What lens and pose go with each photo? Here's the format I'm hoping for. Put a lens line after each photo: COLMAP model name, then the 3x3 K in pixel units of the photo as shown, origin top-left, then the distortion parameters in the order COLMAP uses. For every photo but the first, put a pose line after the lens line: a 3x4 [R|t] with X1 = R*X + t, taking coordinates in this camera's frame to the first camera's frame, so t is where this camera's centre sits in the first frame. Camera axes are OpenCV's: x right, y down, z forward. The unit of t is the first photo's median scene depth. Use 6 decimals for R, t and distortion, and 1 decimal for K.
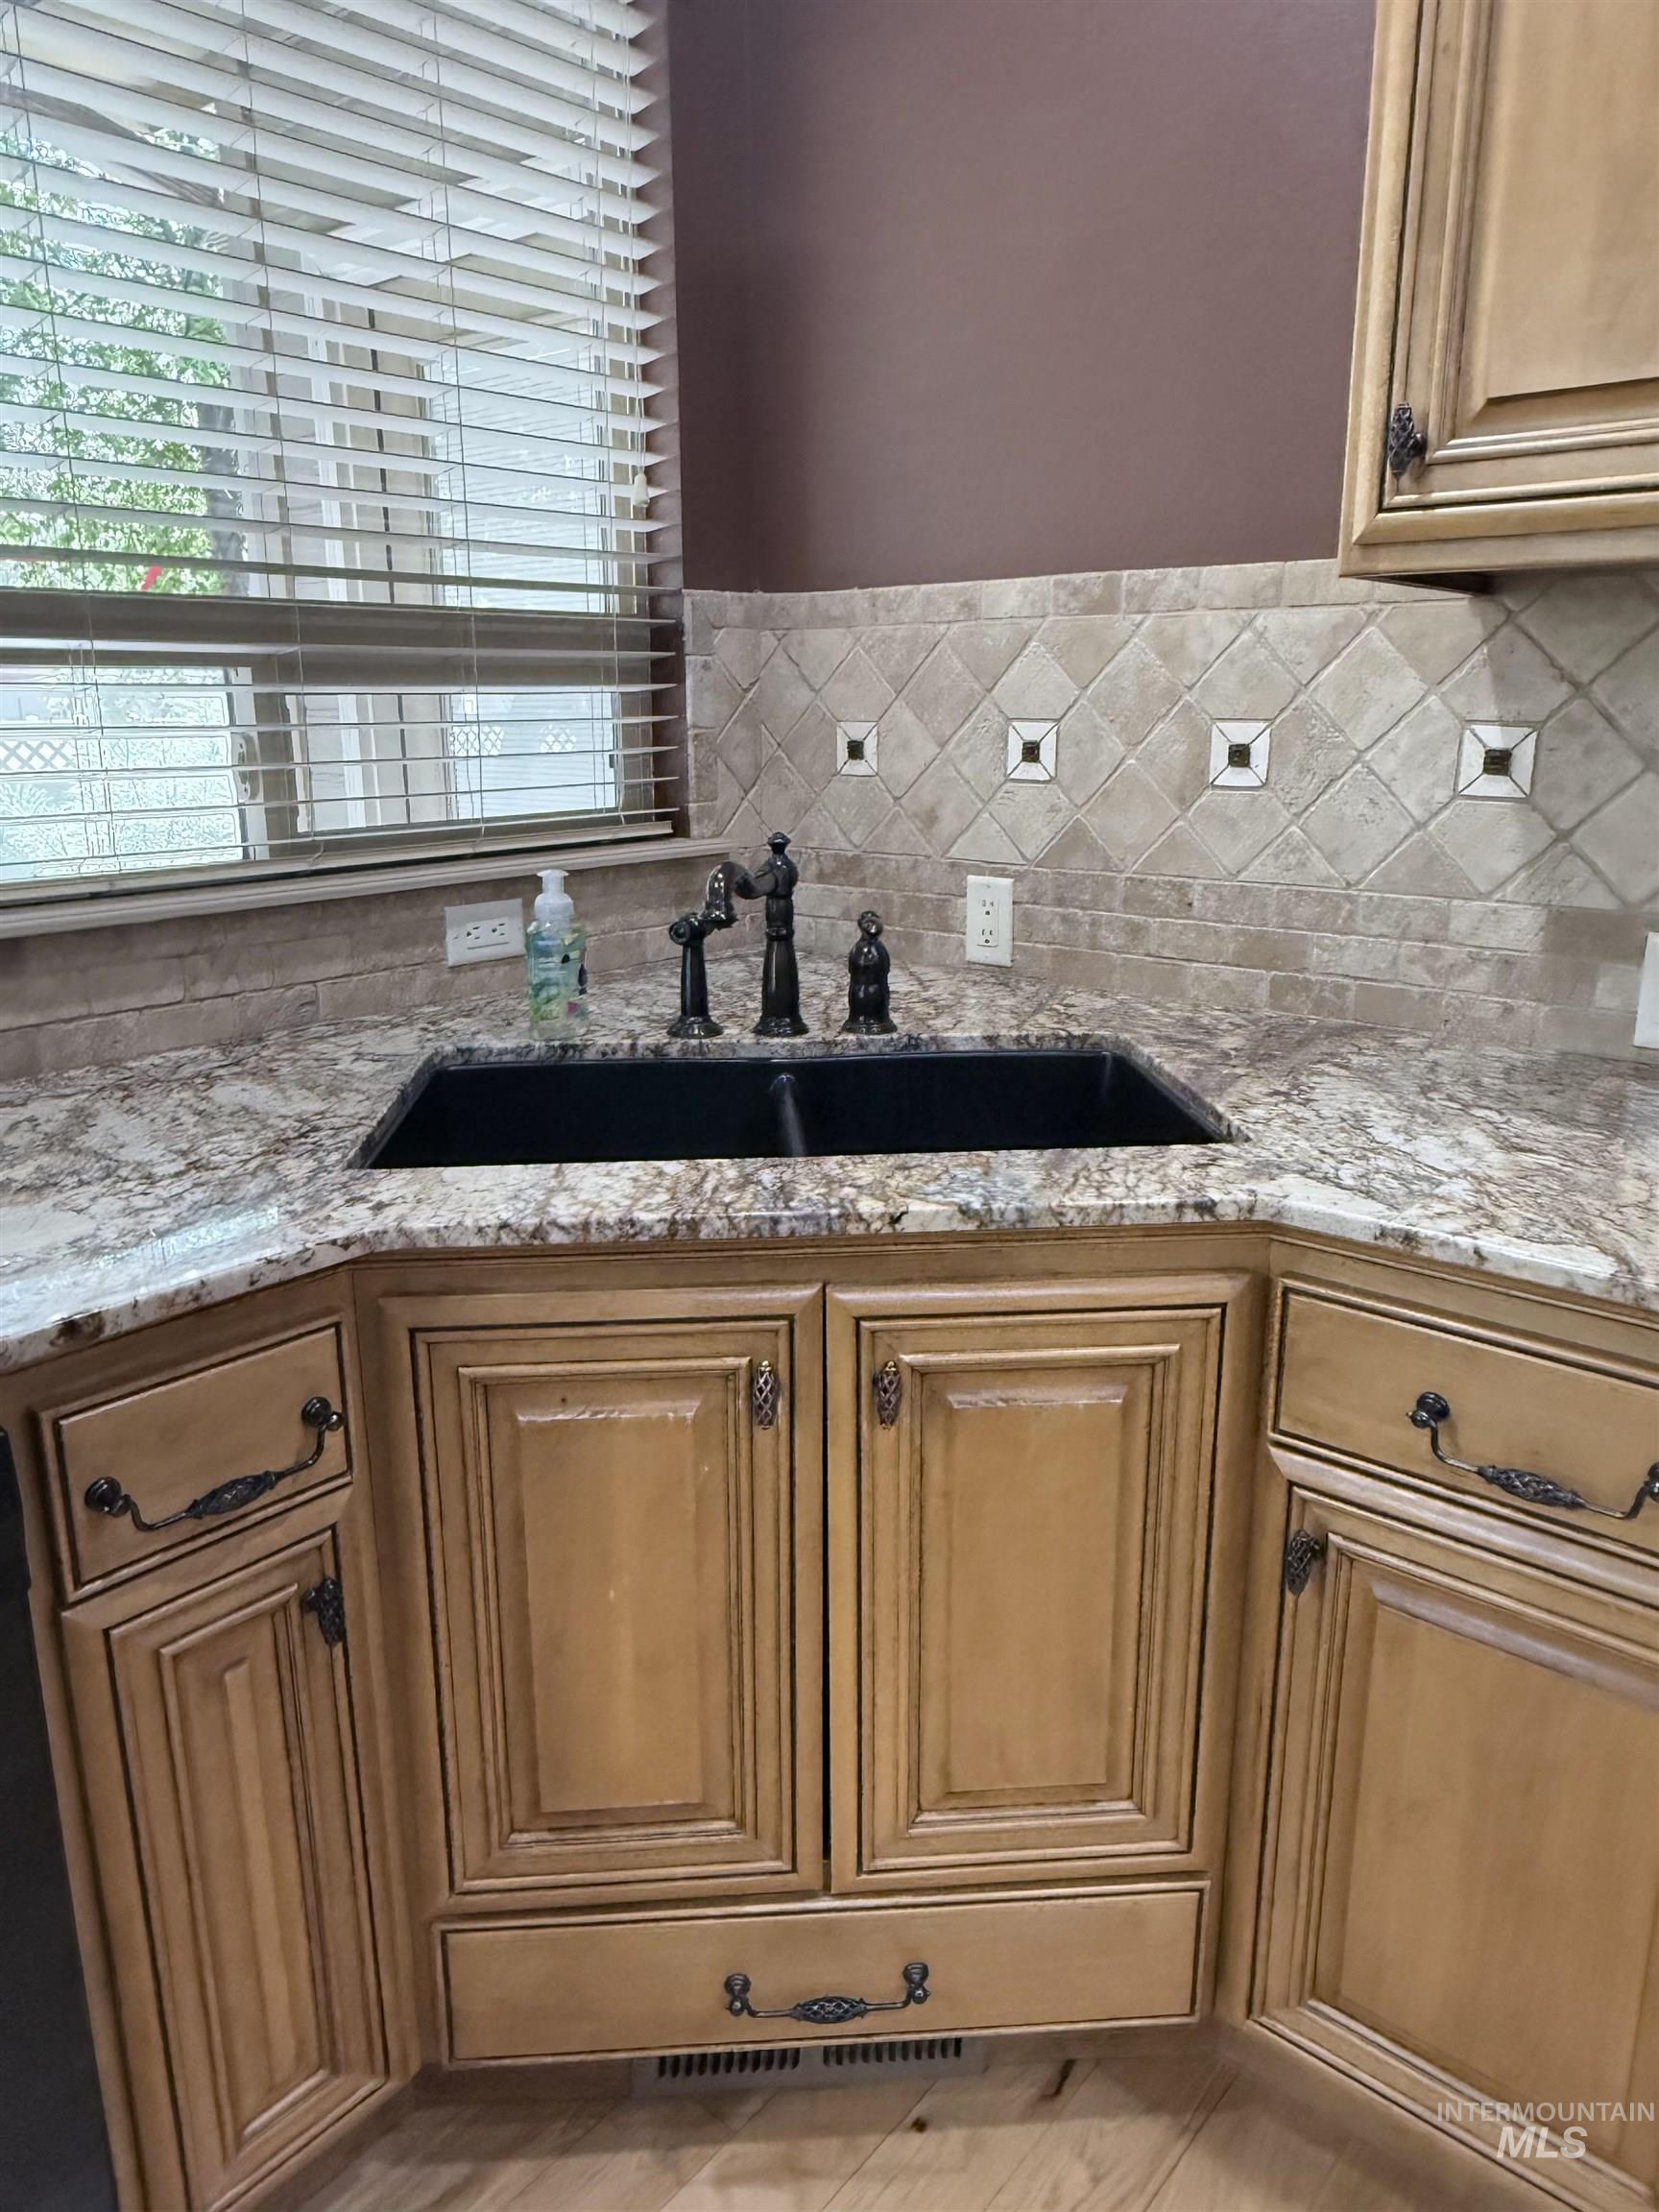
lens RADIAL K [[1516.1, 0, 829.5], [0, 1516.1, 1106.0], [0, 0, 1]] dist [-0.003817, 0.006097]
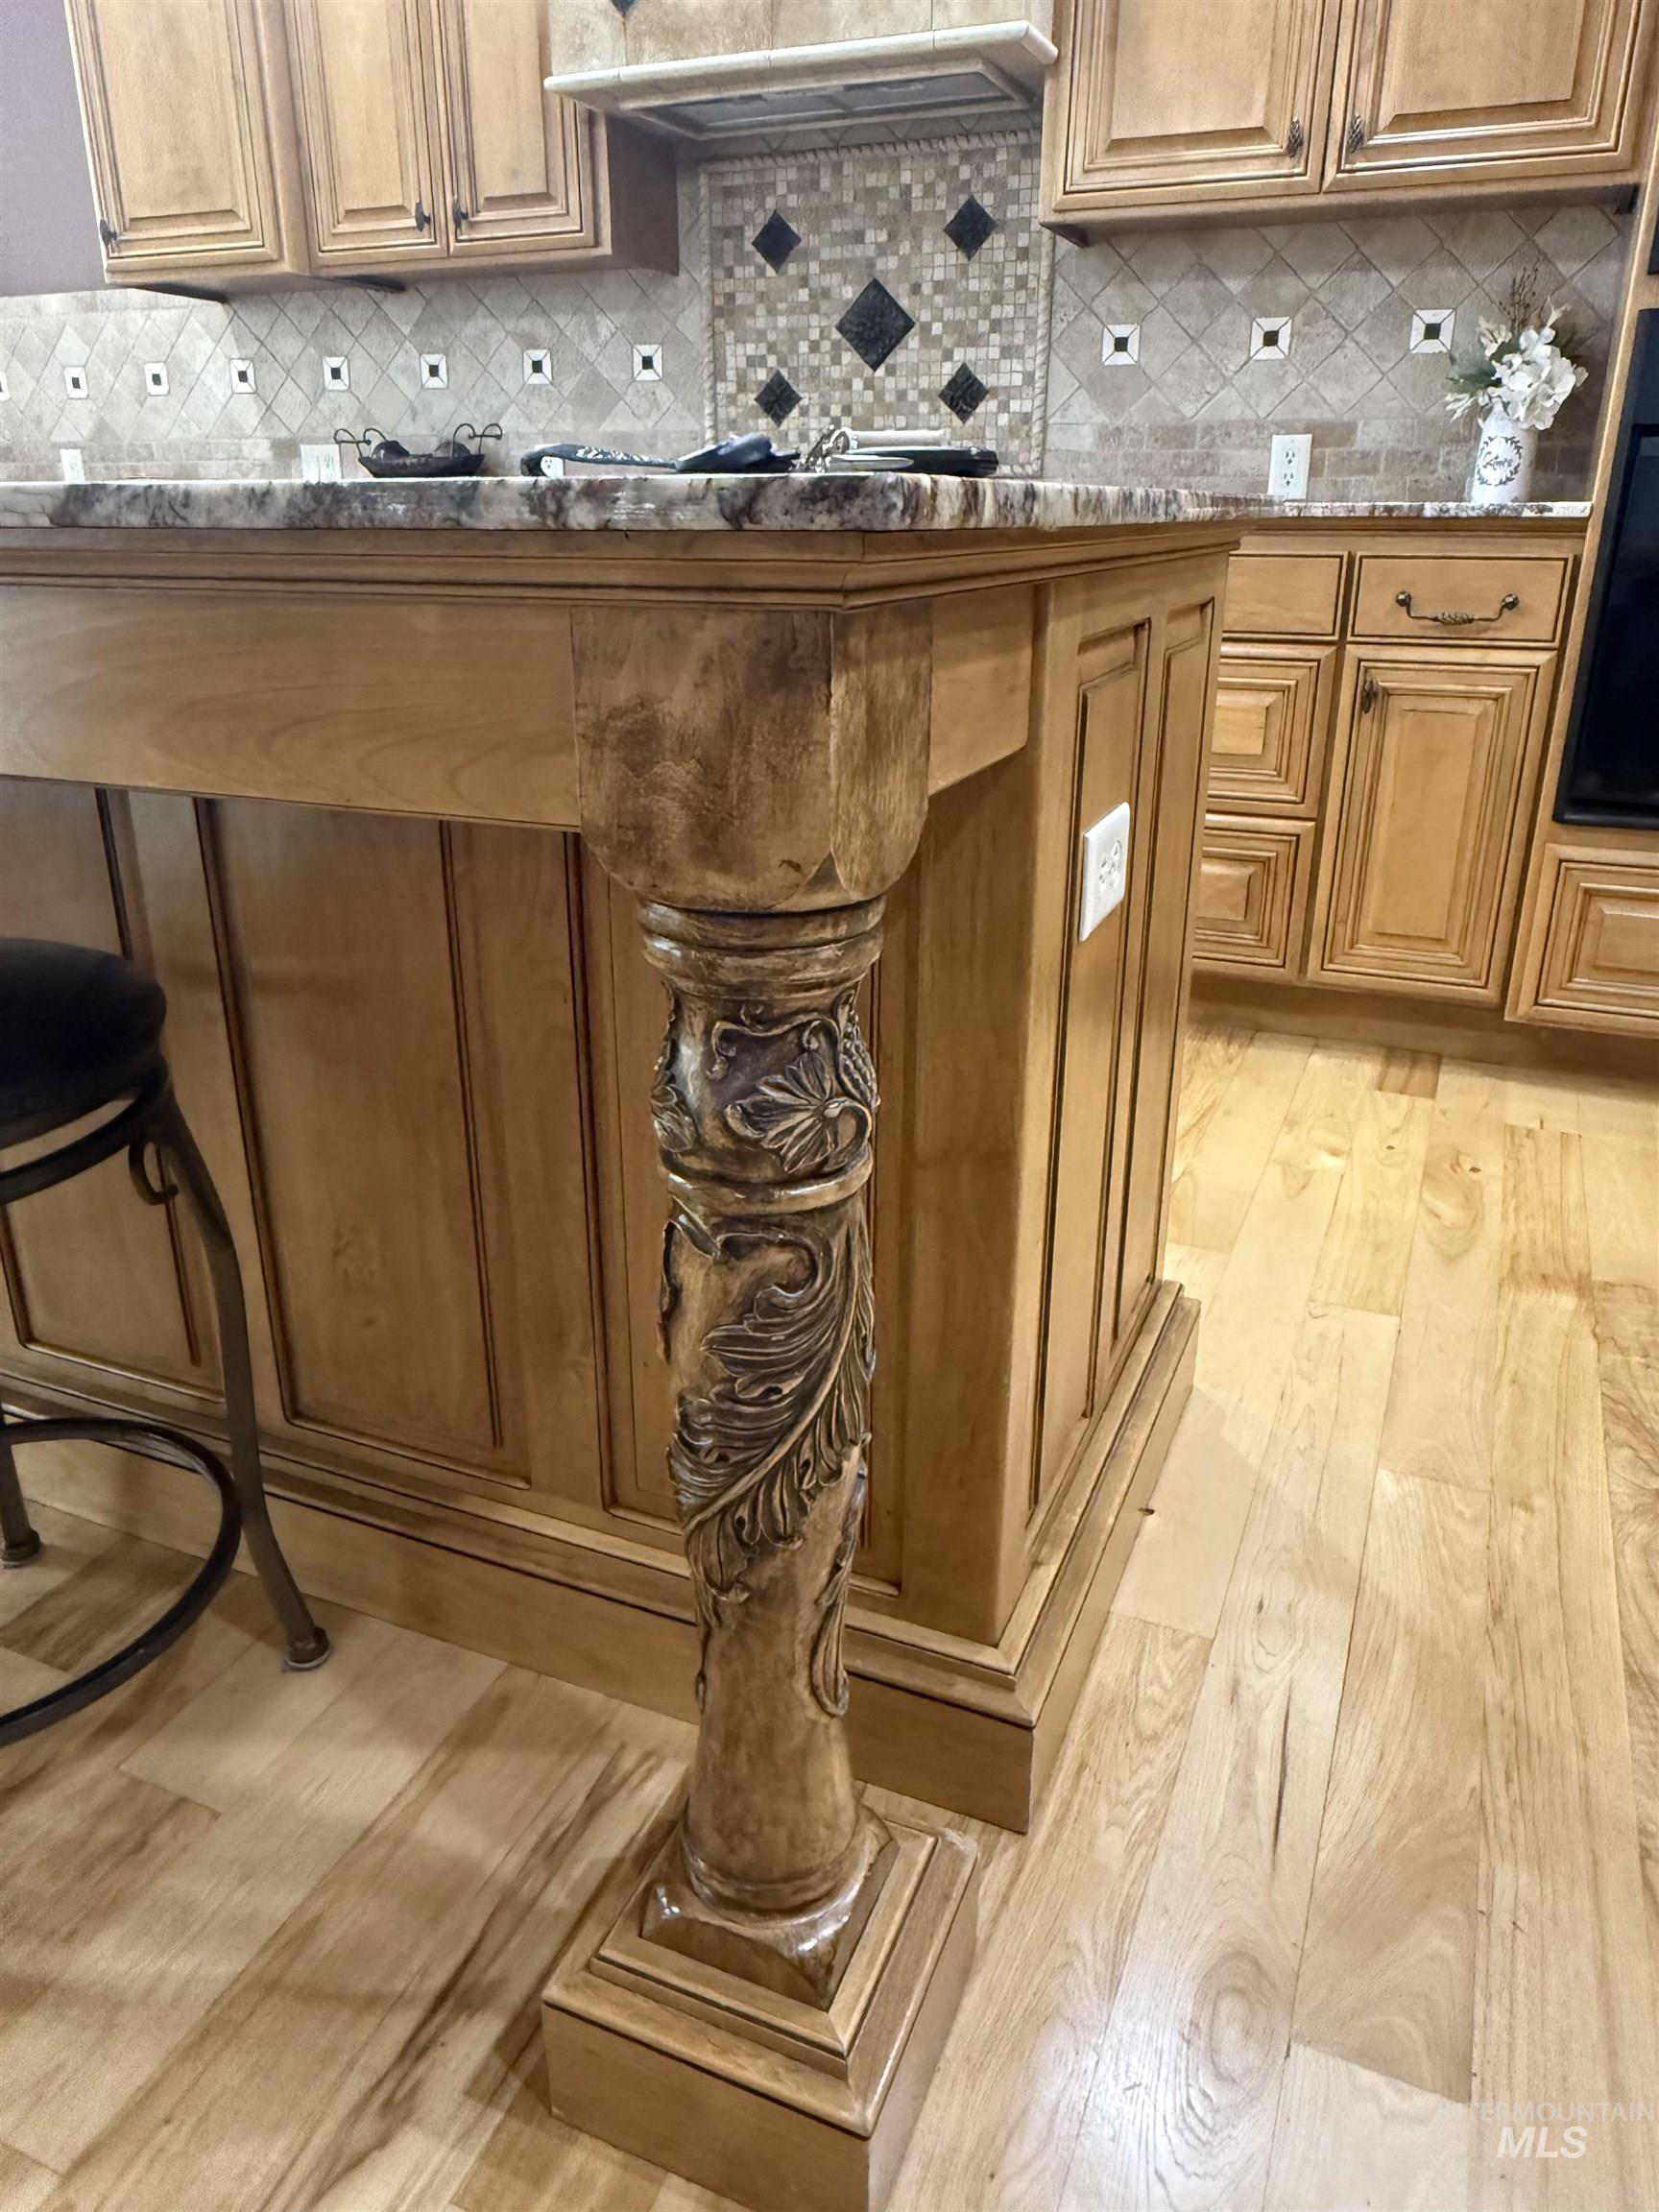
lens RADIAL K [[1516.1, 0, 829.5], [0, 1516.1, 1106.0], [0, 0, 1]] dist [-0.003817, 0.006097]
pose [[0.955636, -0.100354, 0.276929, 0.492990], [0.068956, 0.990267, 0.120900, 0.629872], [-0.286367, -0.096441, 0.953254, -1.522674]]
